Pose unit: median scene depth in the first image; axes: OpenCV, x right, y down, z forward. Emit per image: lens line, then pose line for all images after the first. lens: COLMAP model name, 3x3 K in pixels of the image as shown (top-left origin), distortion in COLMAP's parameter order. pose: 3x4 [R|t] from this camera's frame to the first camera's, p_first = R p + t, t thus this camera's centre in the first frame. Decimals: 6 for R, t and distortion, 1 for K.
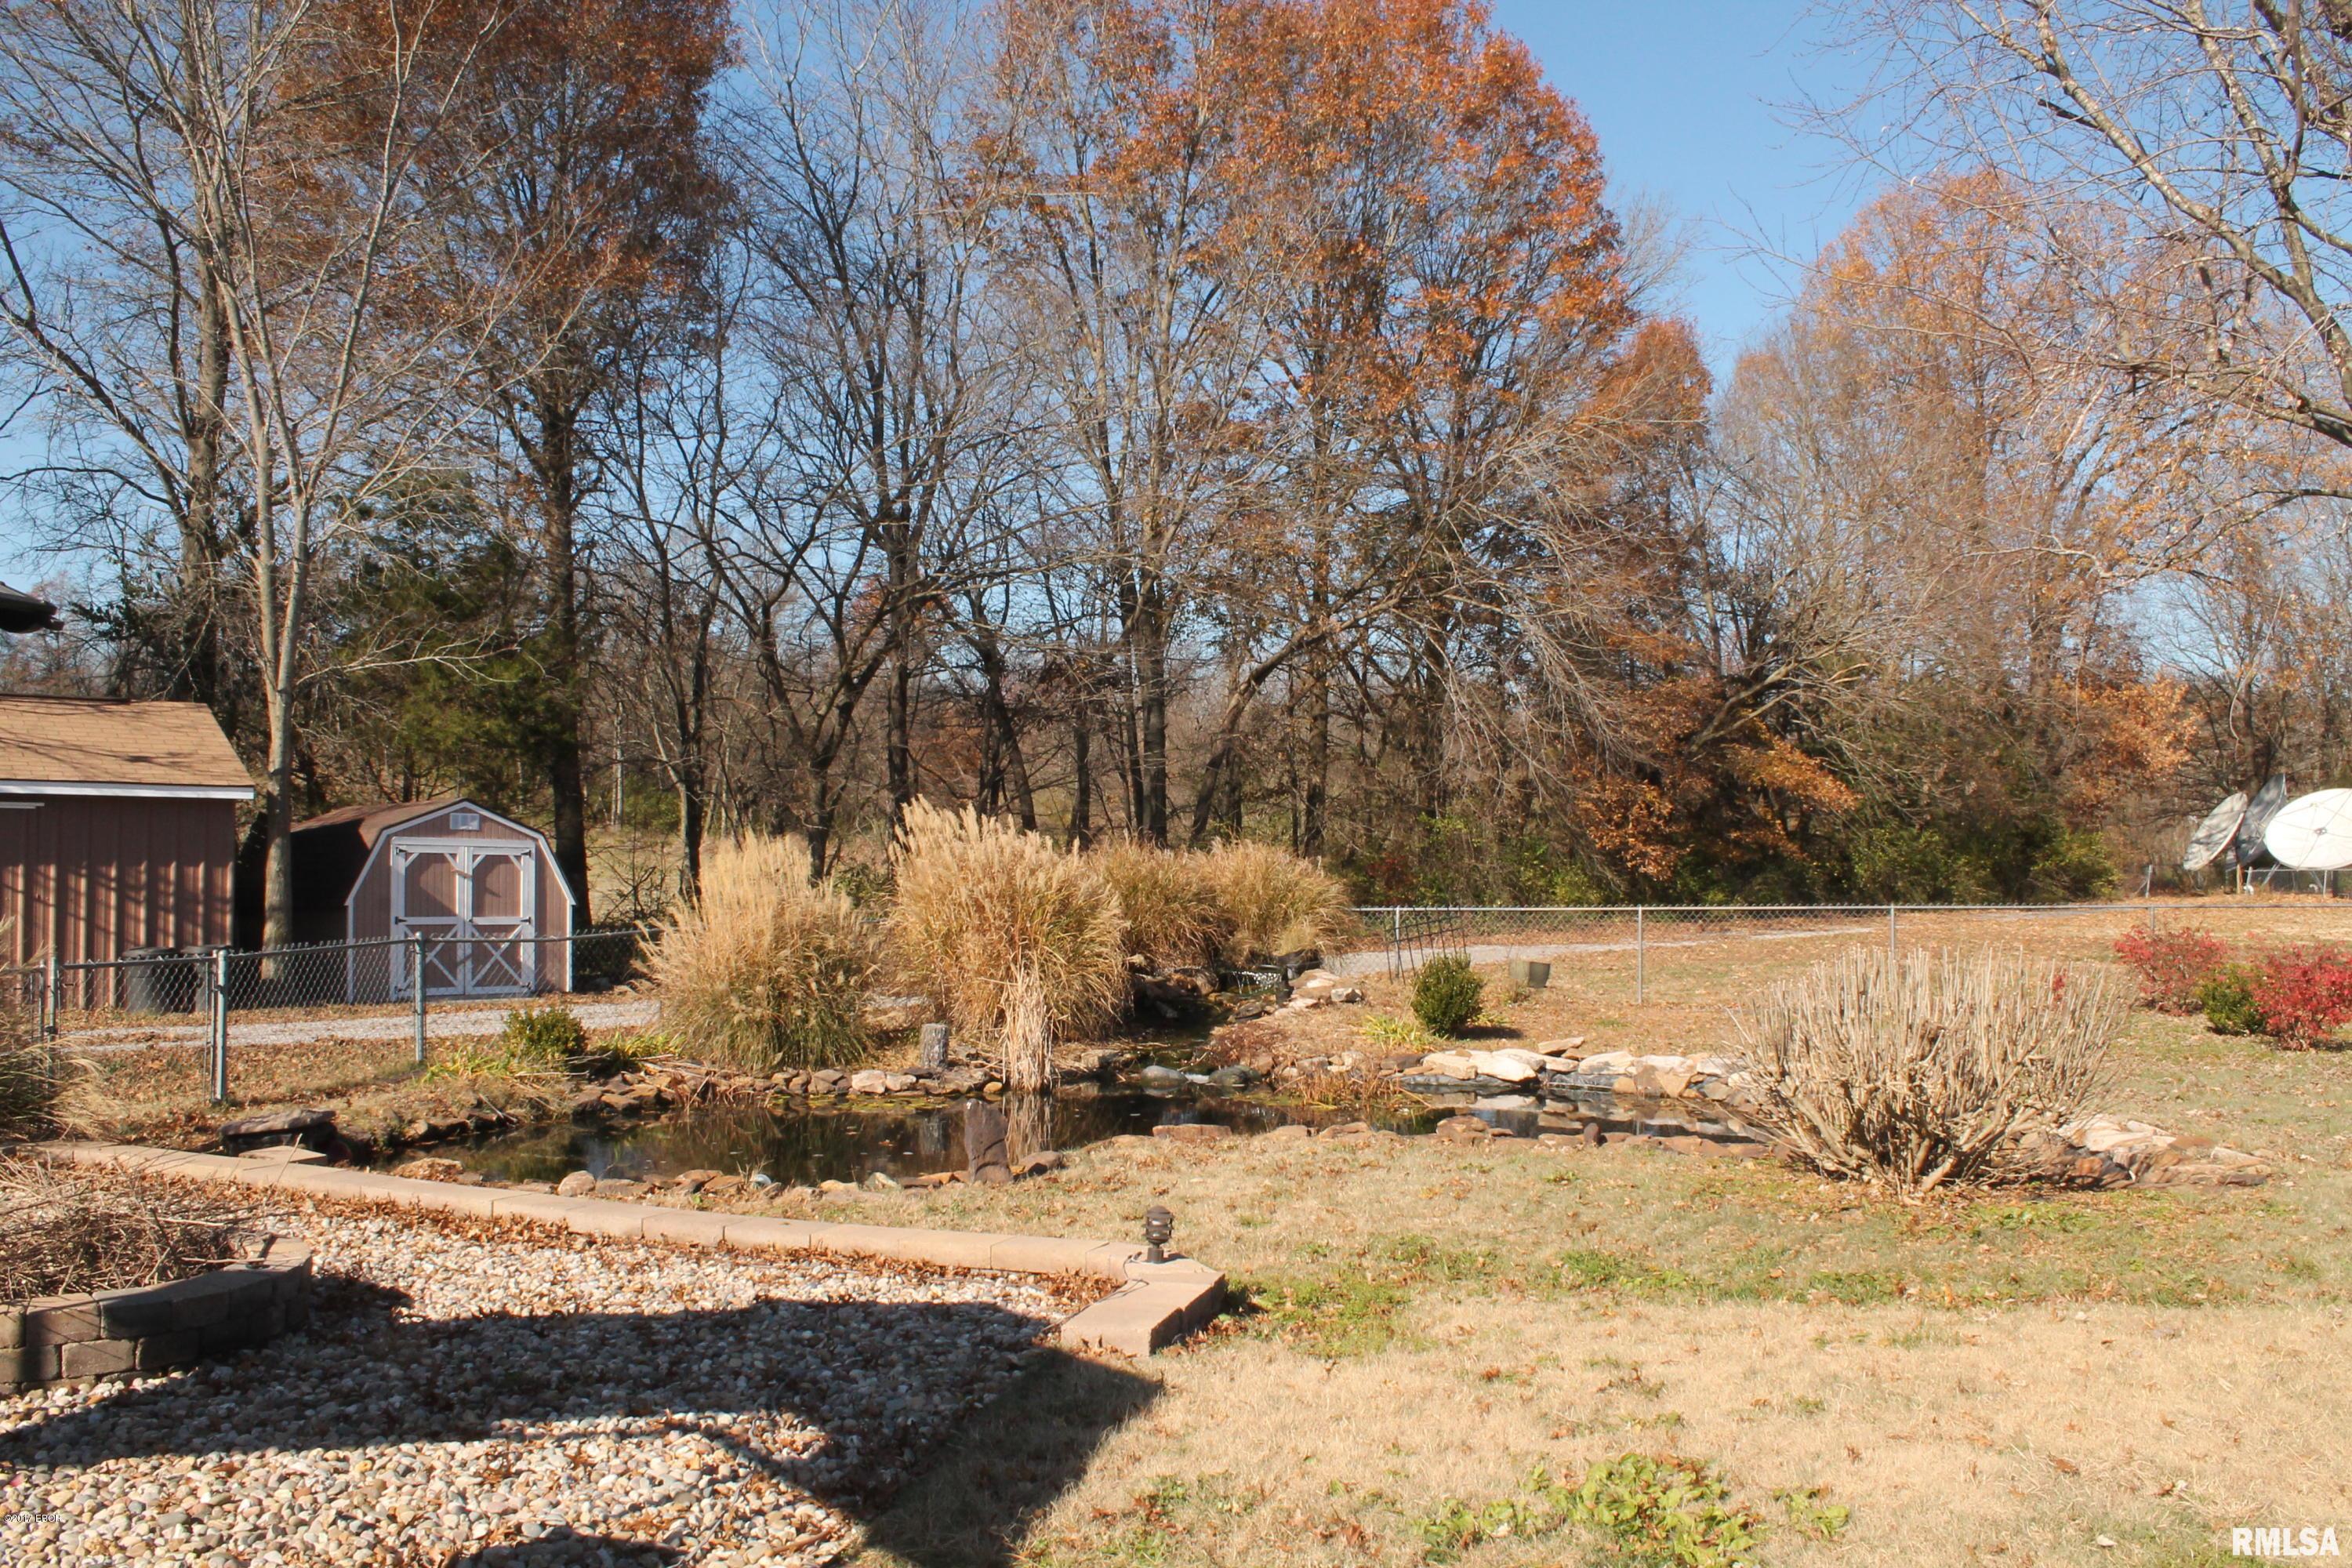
lens RADIAL K [[1963.9, 0, 1174.0], [0, 1963.9, 791.5], [0, 0, 1]] dist [-0.167869, 0.144275]
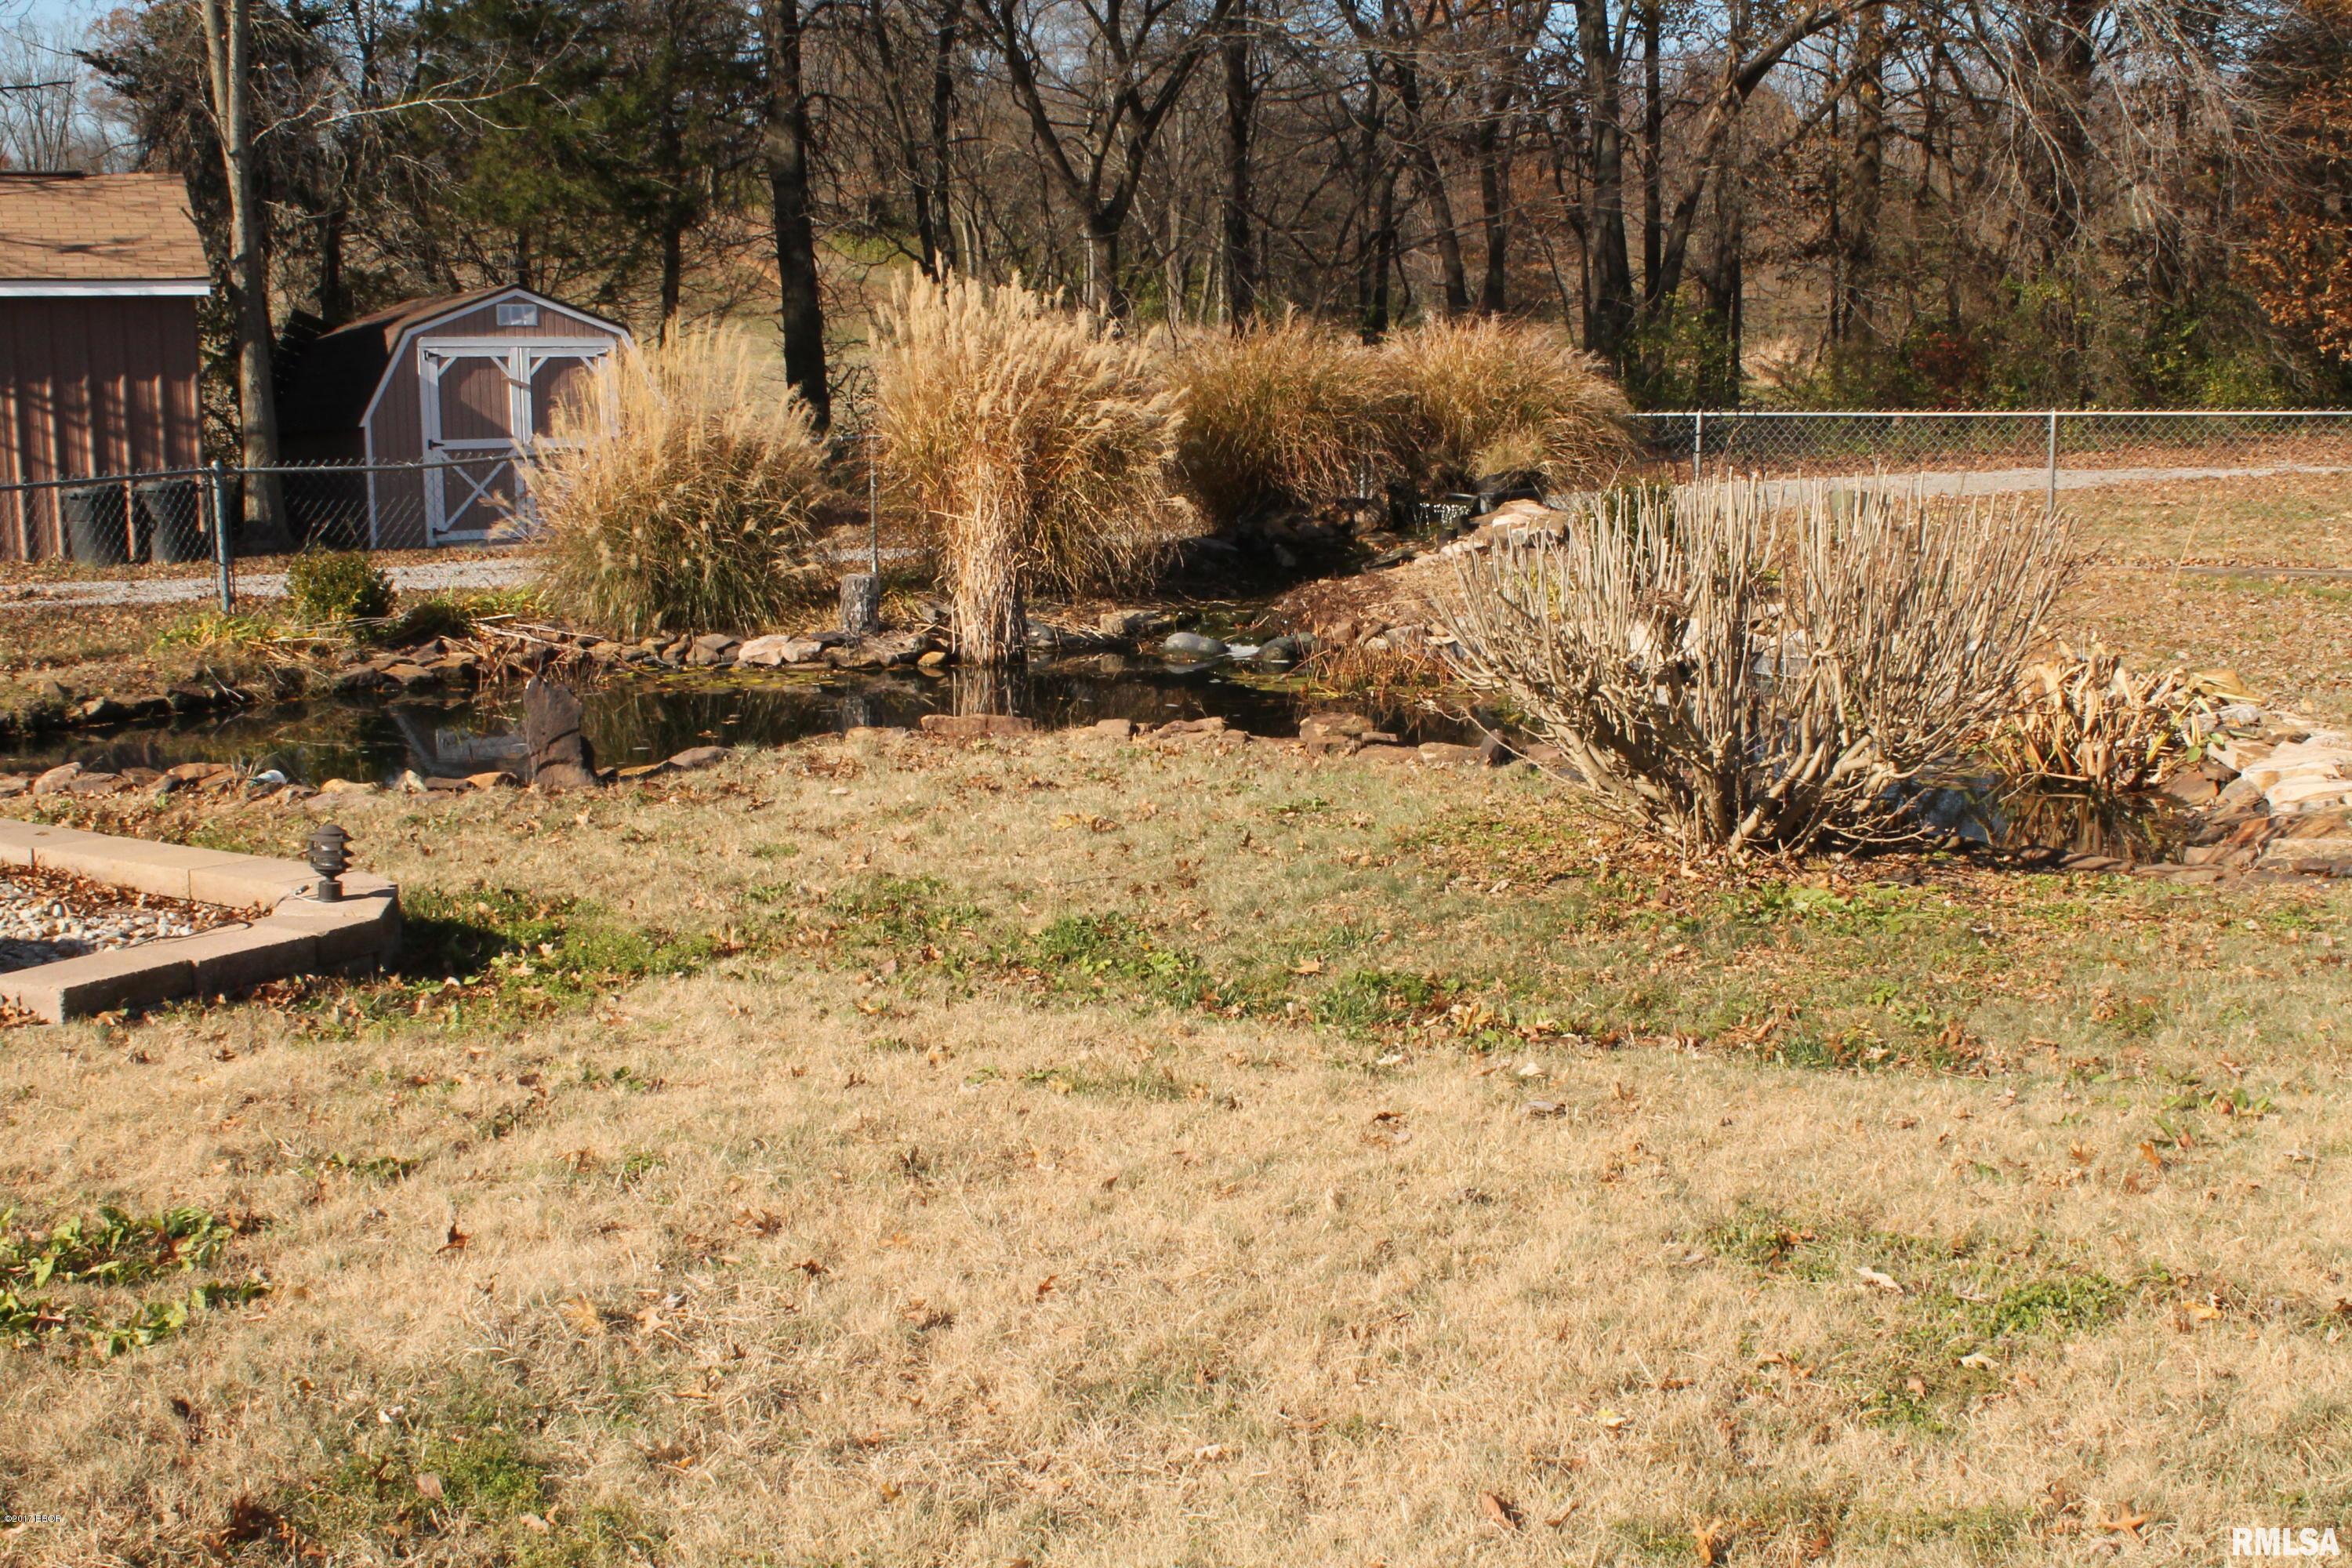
lens RADIAL K [[2606.3, 0, 1175.8], [0, 2606.3, 774.7], [0, 0, 1]] dist [-0.058820, 0.000000]
pose [[0.962914, 0.028319, -0.268319, 0.208026], [0.024485, 0.981202, 0.191424, 0.004876], [0.268696, -0.190895, 0.944120, 0.058867]]
